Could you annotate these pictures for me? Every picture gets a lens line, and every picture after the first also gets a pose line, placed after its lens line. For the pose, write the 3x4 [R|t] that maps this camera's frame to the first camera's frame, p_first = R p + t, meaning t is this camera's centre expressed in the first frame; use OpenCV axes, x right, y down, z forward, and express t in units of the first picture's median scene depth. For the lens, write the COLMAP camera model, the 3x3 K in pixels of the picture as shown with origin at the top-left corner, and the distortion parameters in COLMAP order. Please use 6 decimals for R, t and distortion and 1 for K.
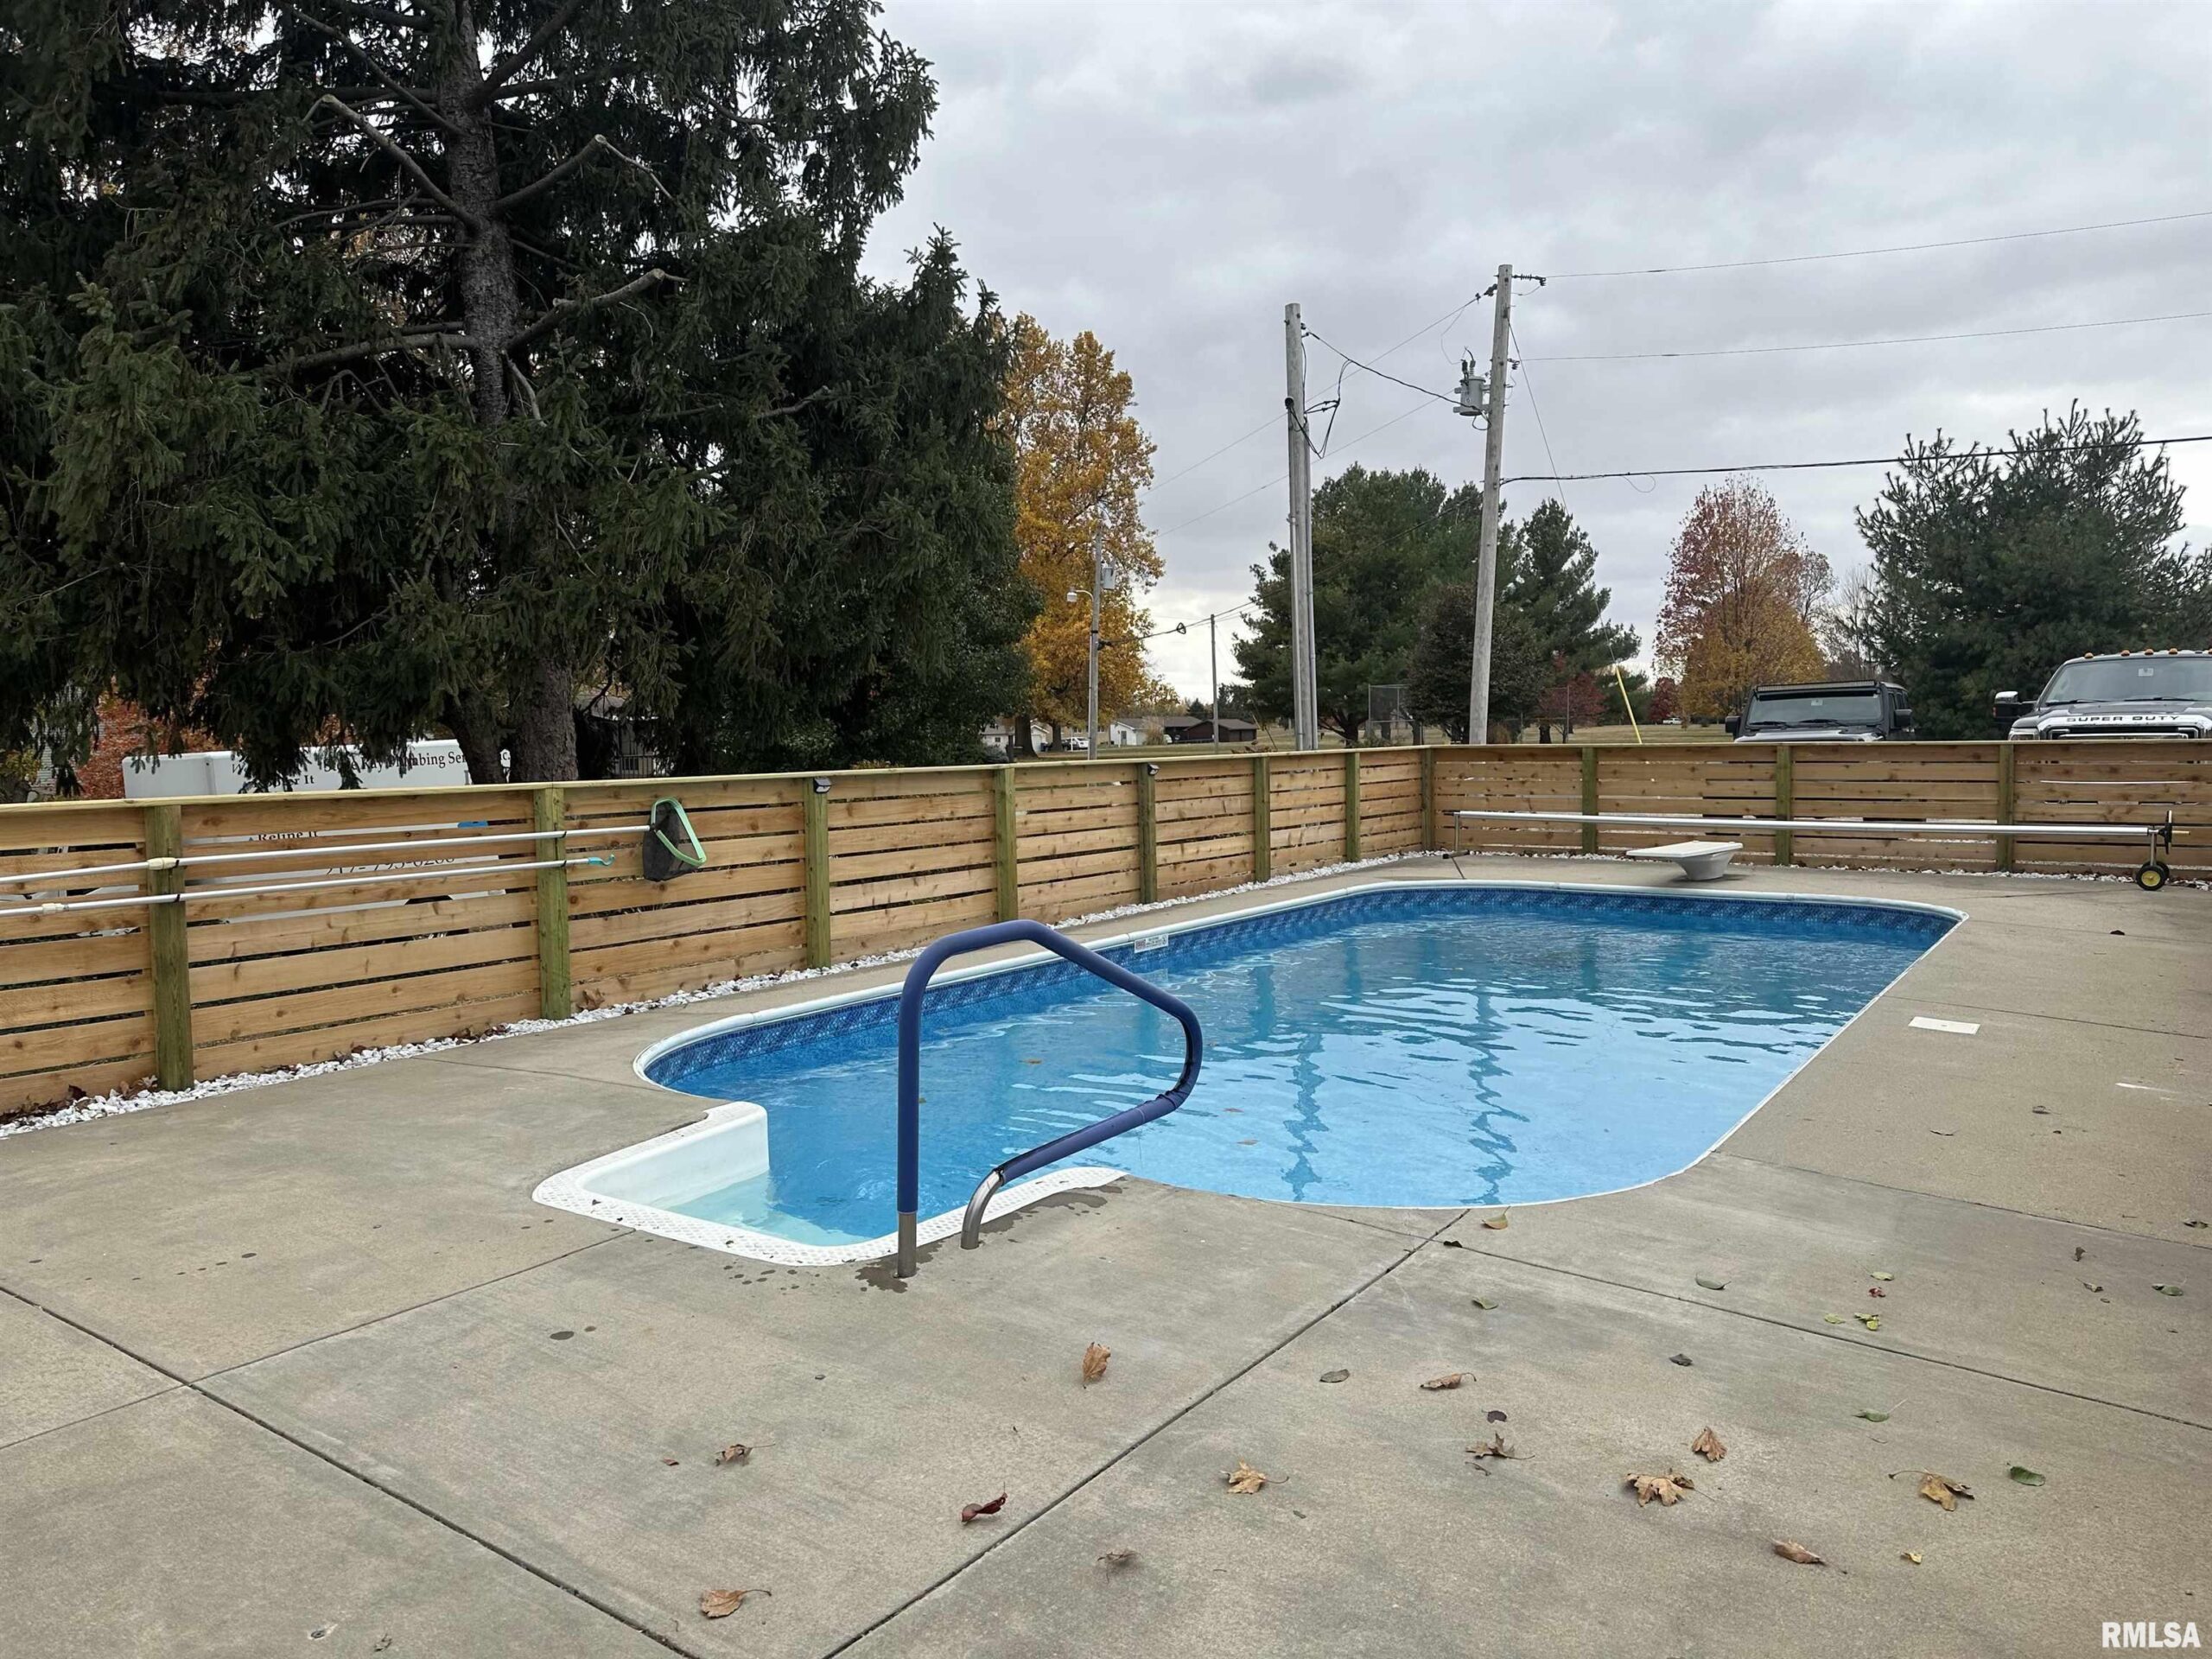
lens RADIAL K [[1531.6, 0, 1090.9], [0, 1531.6, 841.1], [0, 0, 1]] dist [0.143477, -0.228336]
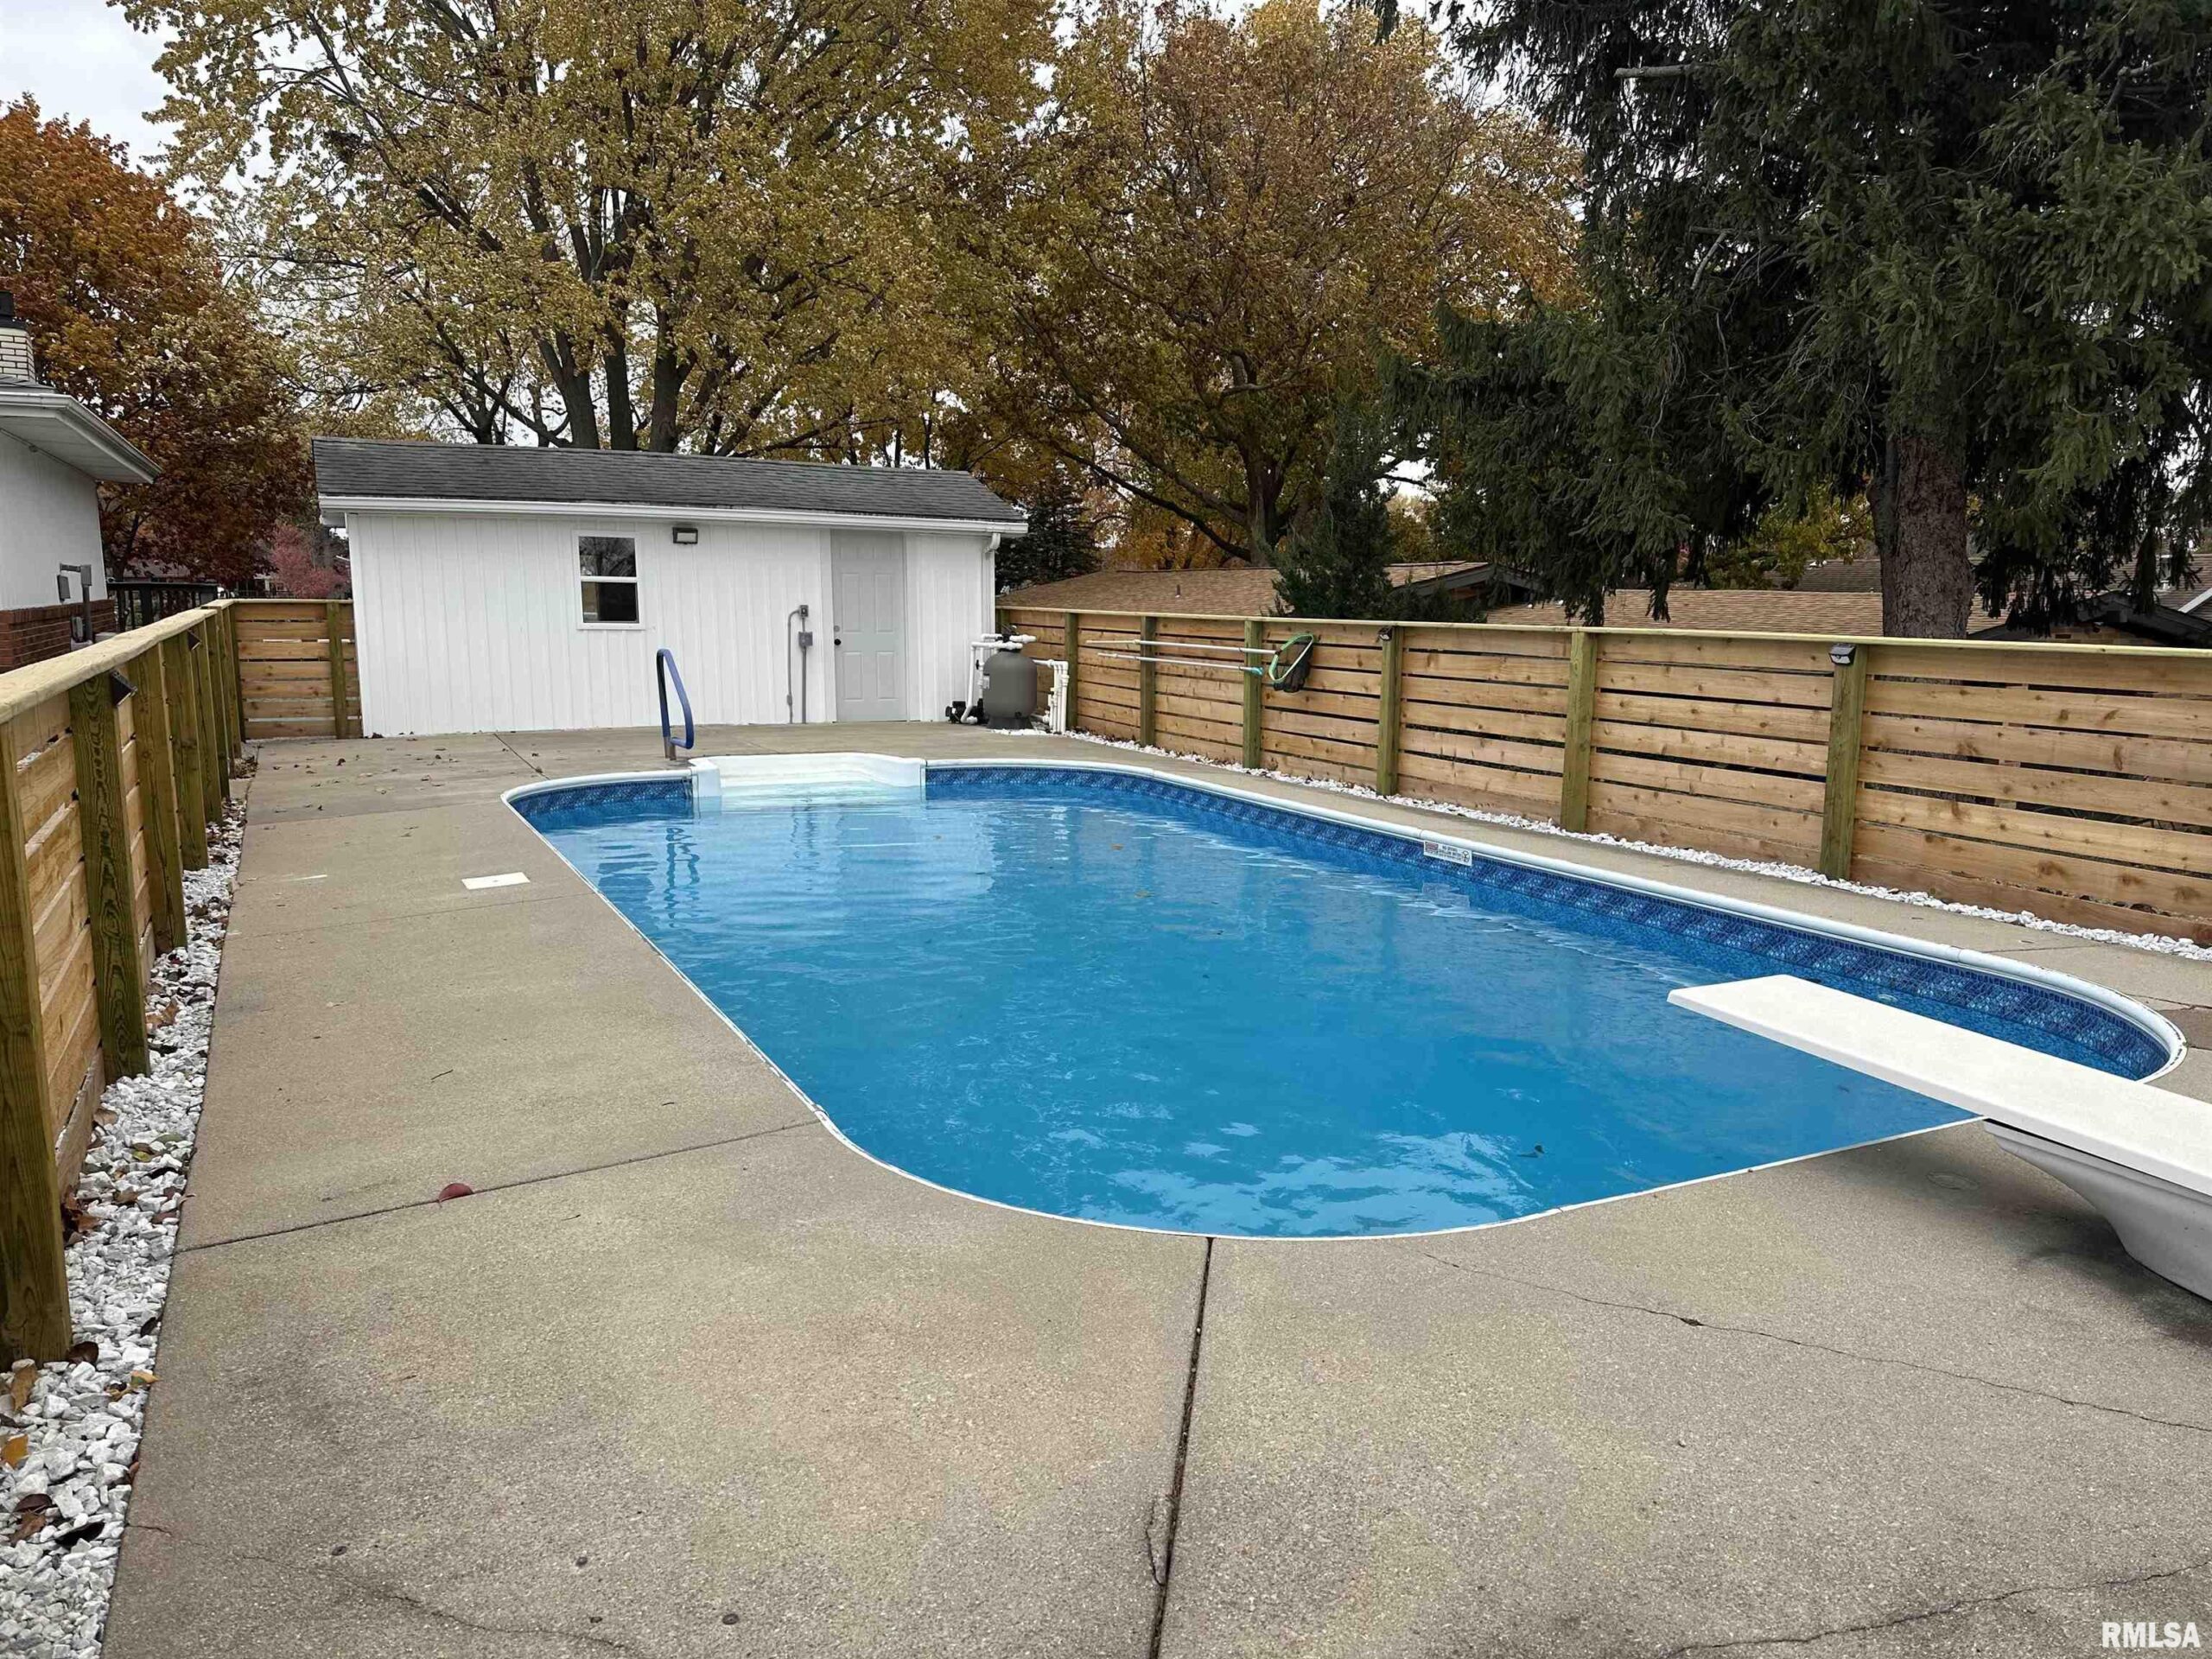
lens RADIAL K [[1531.6, 0, 1090.9], [0, 1531.6, 841.1], [0, 0, 1]] dist [0.143477, -0.228336]
pose [[-0.479472, 0.152421, -0.864219, 0.871950], [-0.065071, 0.975915, 0.208223, -0.101770], [0.875141, 0.156073, -0.458005, 1.258230]]
